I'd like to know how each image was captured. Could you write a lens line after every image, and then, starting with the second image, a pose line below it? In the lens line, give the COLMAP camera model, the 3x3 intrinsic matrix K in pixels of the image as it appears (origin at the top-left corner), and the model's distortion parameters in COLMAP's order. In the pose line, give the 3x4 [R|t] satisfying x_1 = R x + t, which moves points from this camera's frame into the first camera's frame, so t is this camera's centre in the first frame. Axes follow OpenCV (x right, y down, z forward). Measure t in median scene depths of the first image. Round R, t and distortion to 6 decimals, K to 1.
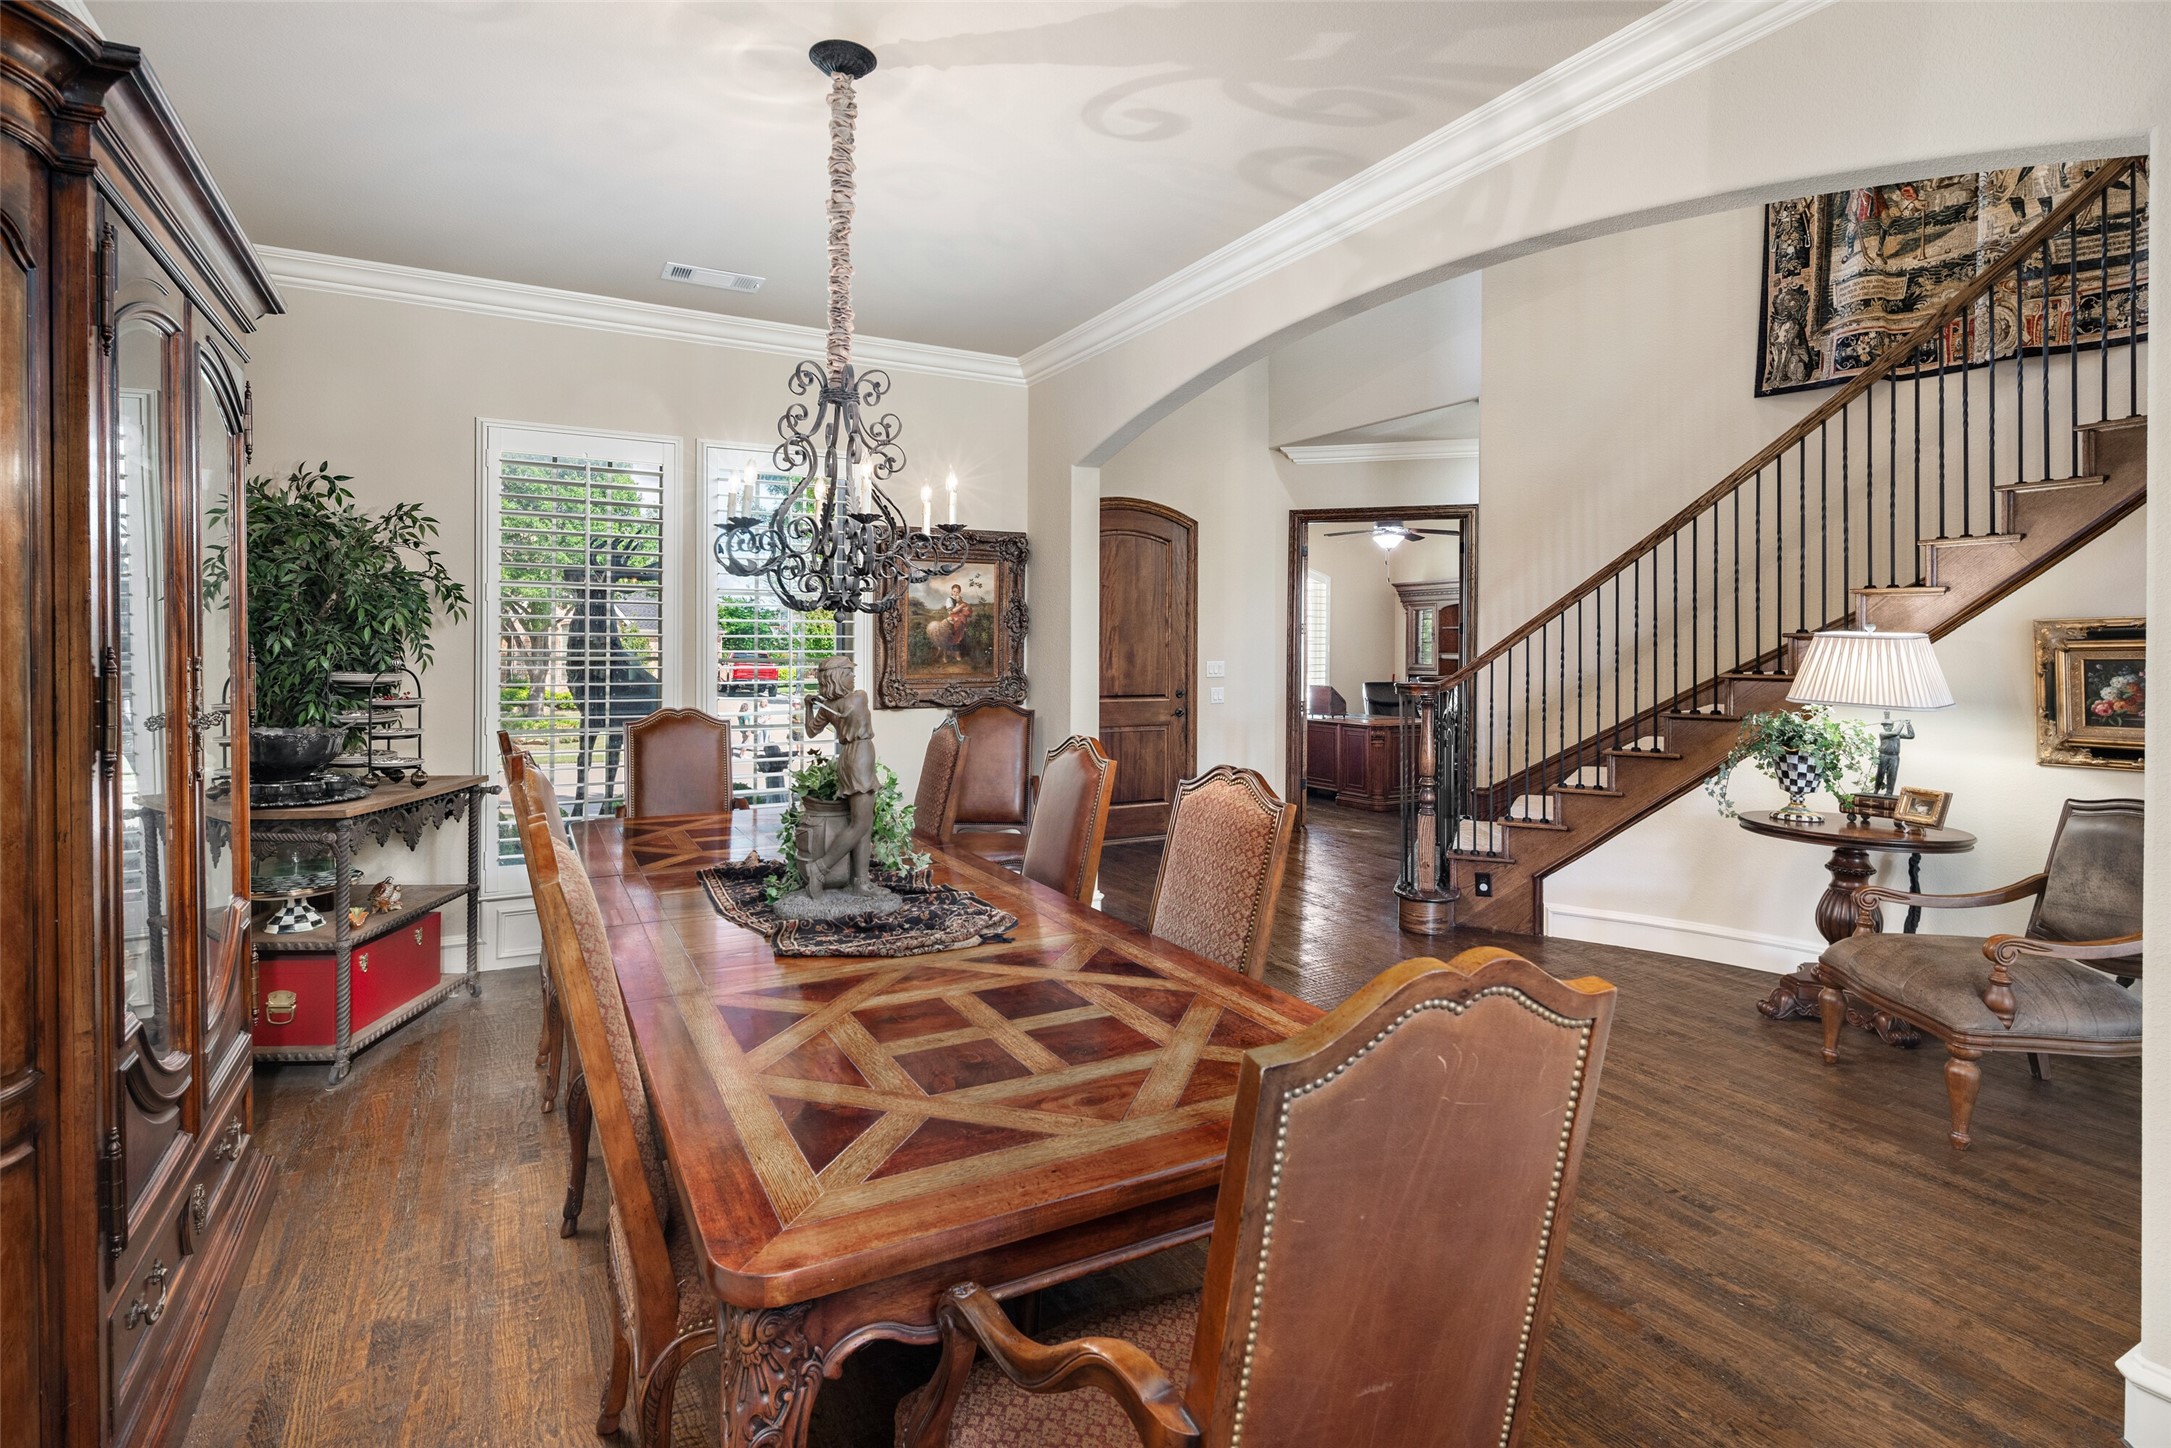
lens RADIAL K [[1091.1, 0, 1087.1], [0, 1091.1, 655.4], [0, 0, 1]] dist [-0.000366, -0.000022]
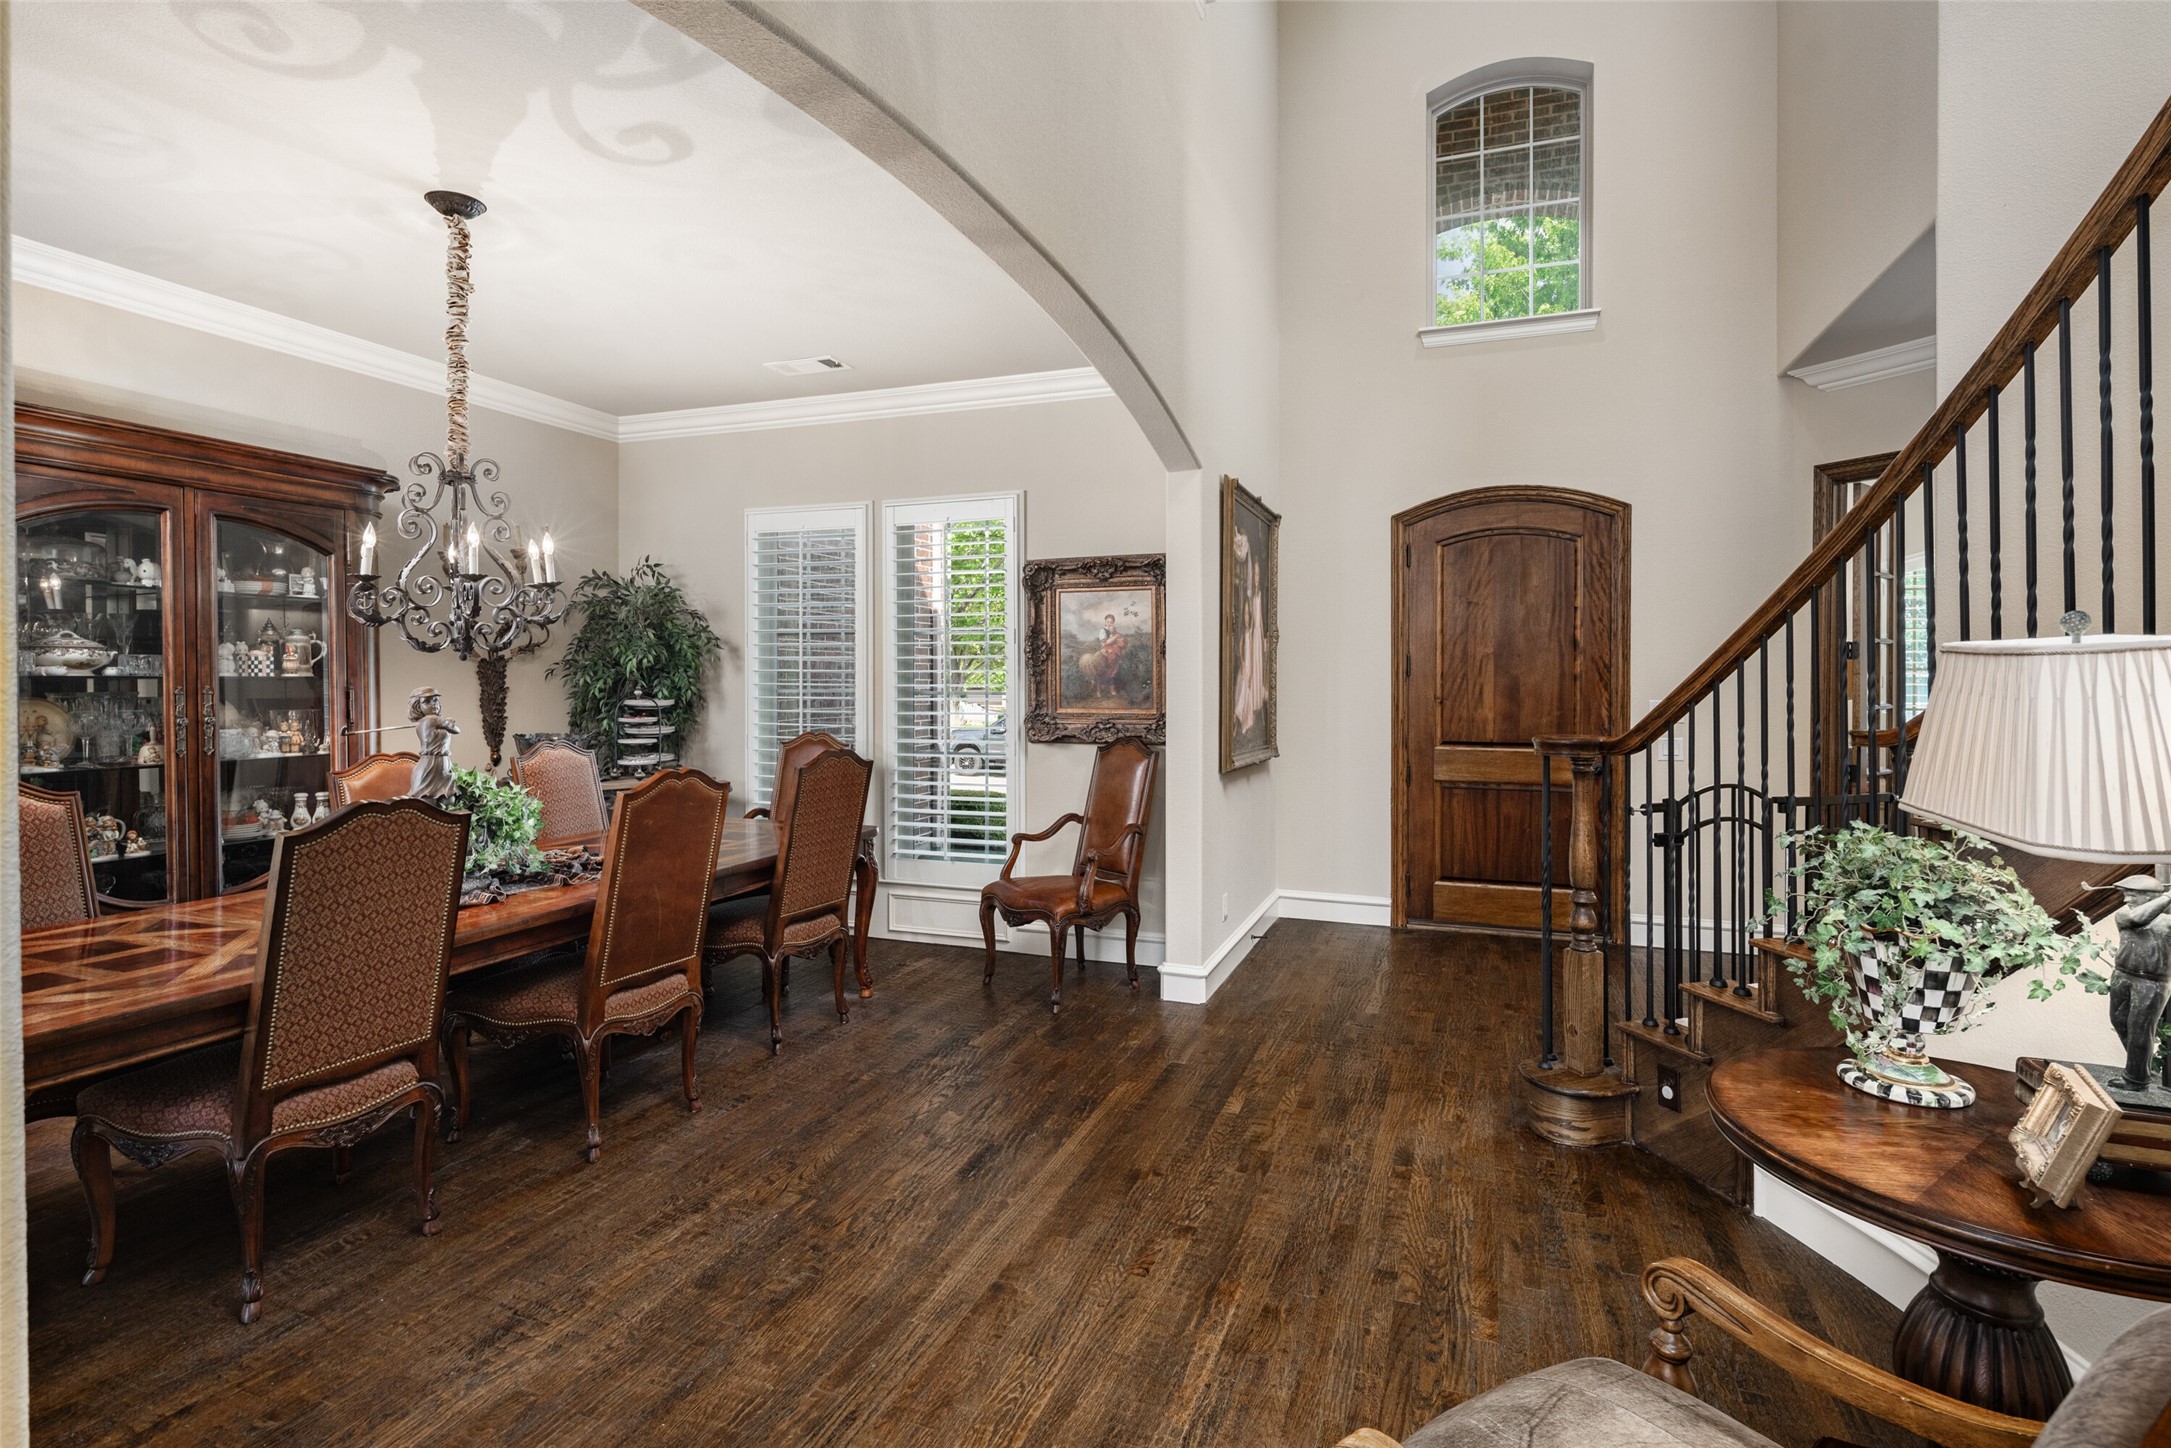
lens RADIAL K [[1074.4, 0, 1086.7], [0, 1074.4, 683.0], [0, 0, 1]] dist [-0.001435, -0.000053]
pose [[0.654016, 0.001408, -0.756479, 0.577923], [-0.001895, 0.999998, 0.000222, -0.005897], [0.756478, 0.001288, 0.654017, 0.378667]]
